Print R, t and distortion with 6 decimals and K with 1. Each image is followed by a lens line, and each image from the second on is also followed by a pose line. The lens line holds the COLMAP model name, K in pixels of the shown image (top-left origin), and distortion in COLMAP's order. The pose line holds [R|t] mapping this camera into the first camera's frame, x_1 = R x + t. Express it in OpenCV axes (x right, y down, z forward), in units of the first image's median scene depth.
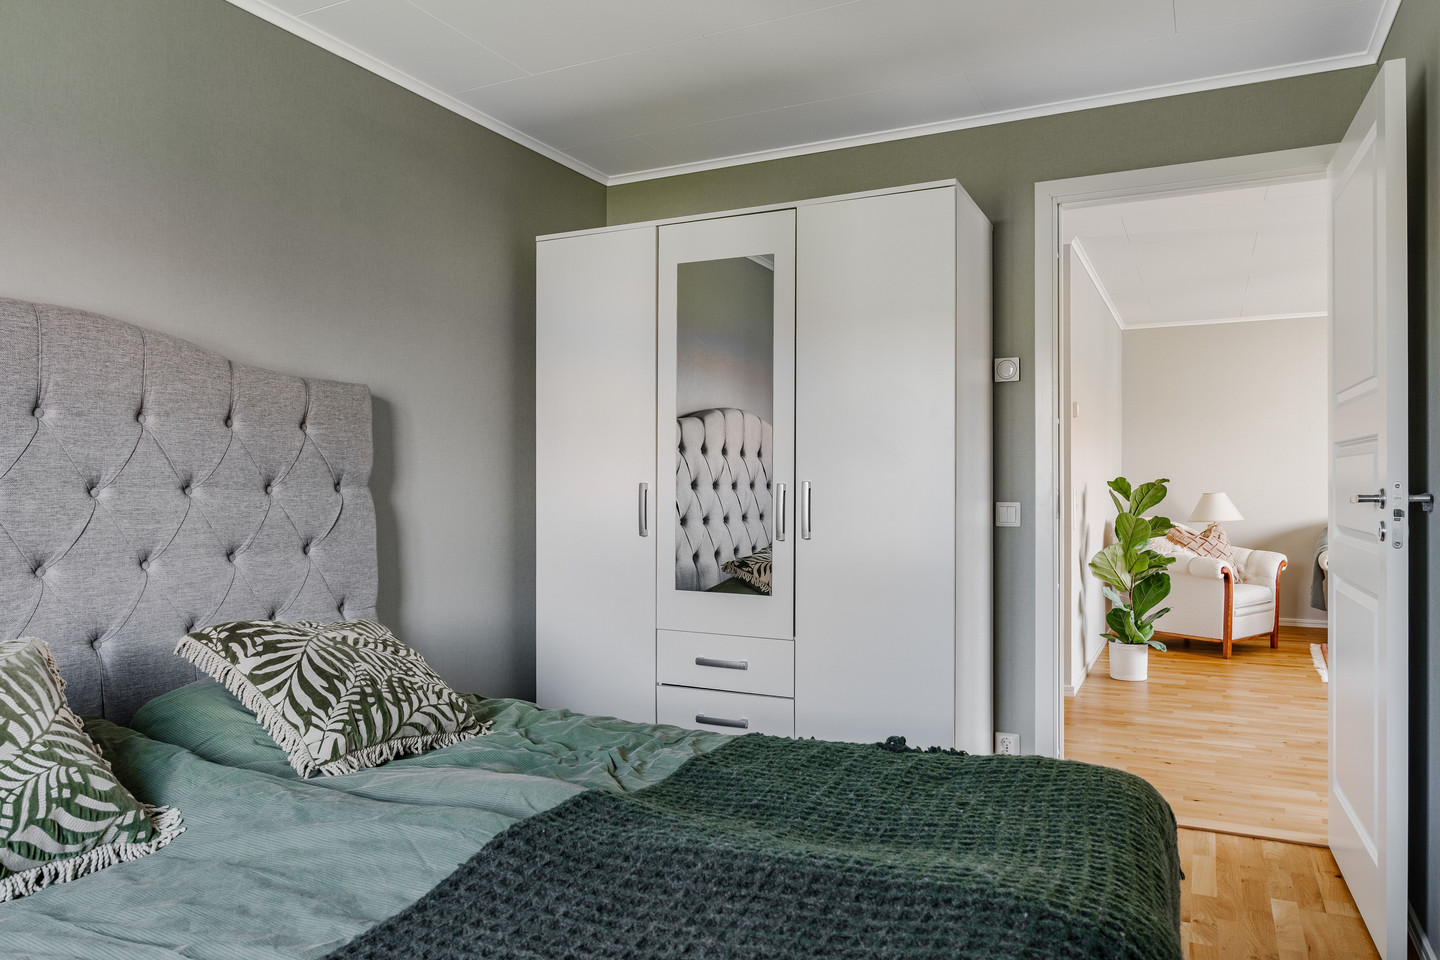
lens RADIAL K [[968.1, 0, 719.2], [0, 968.1, 482.4], [0, 0, 1]] dist [-0.022368, 0.013561]
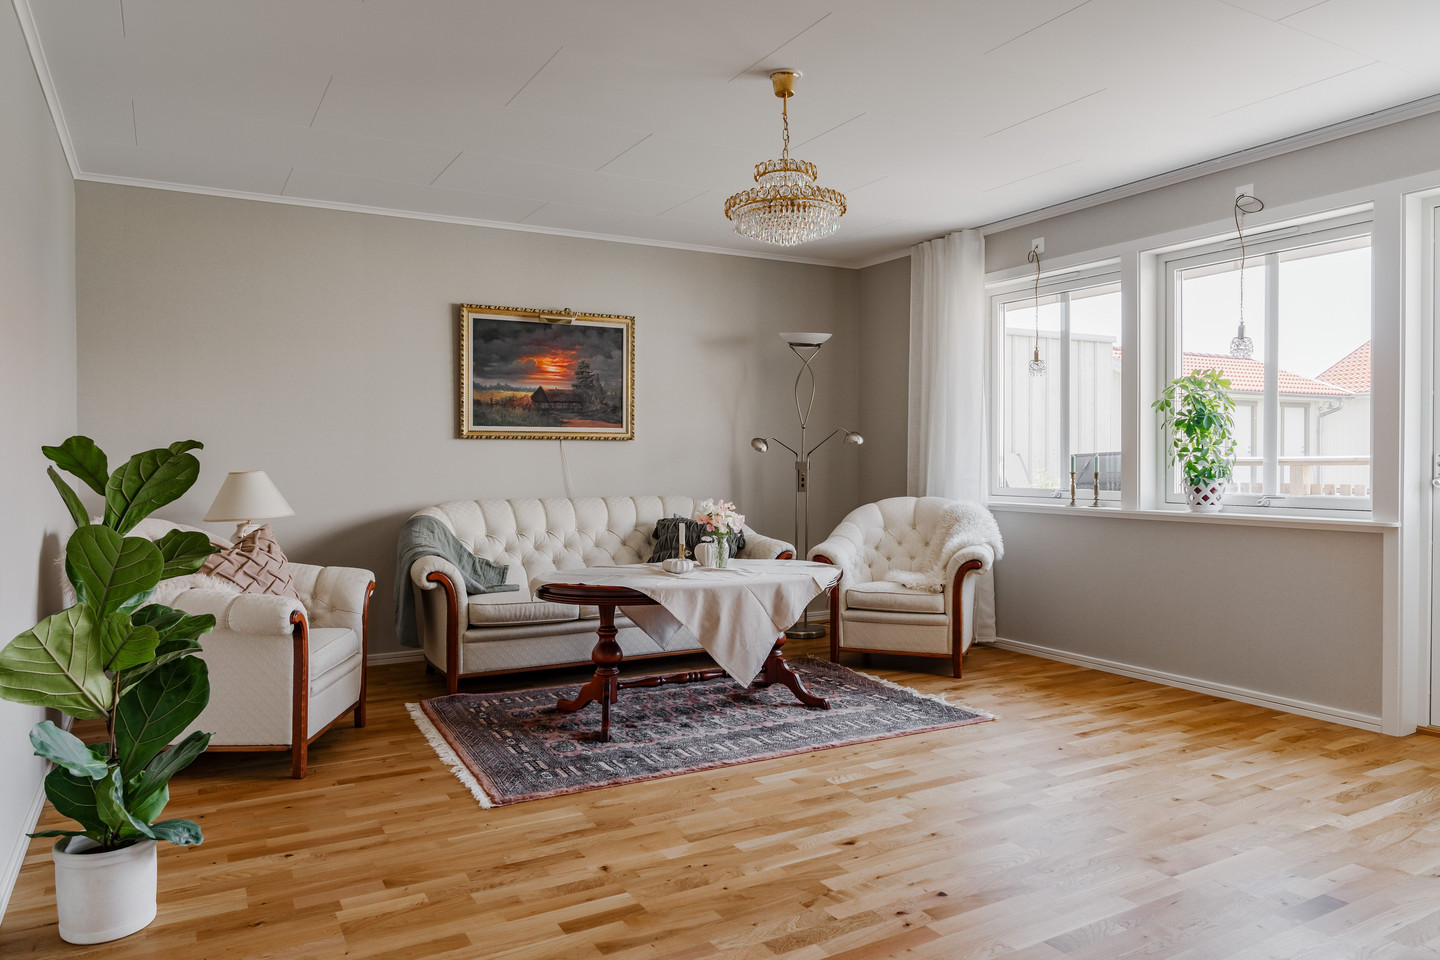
lens RADIAL K [[968.1, 0, 726.0], [0, 968.1, 475.0], [0, 0, 1]] dist [-0.022368, 0.013561]
pose [[0.547846, -0.013126, 0.836476, 0.227355], [0.003611, 0.999905, 0.013326, 0.006398], [-0.836572, -0.004280, 0.547841, 0.552005]]
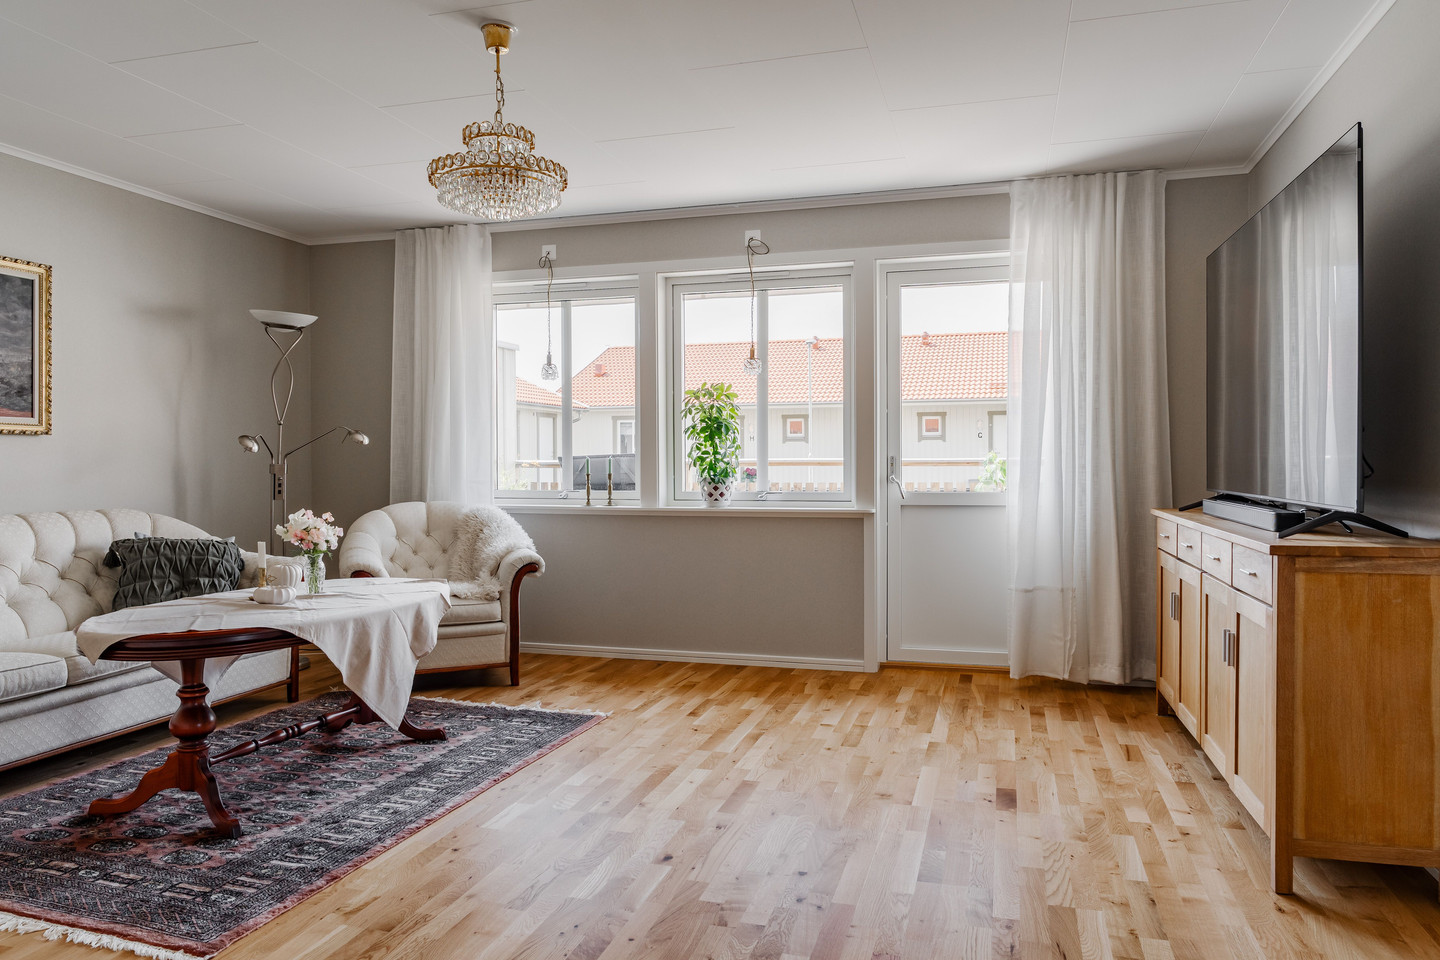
lens RADIAL K [[968.1, 0, 726.3], [0, 968.1, 475.6], [0, 0, 1]] dist [-0.022368, 0.013561]
pose [[-0.192070, -0.011549, 0.981313, 0.192404], [0.005530, 0.999902, 0.012851, 0.008135], [-0.981366, 0.007895, -0.191987, 0.954168]]
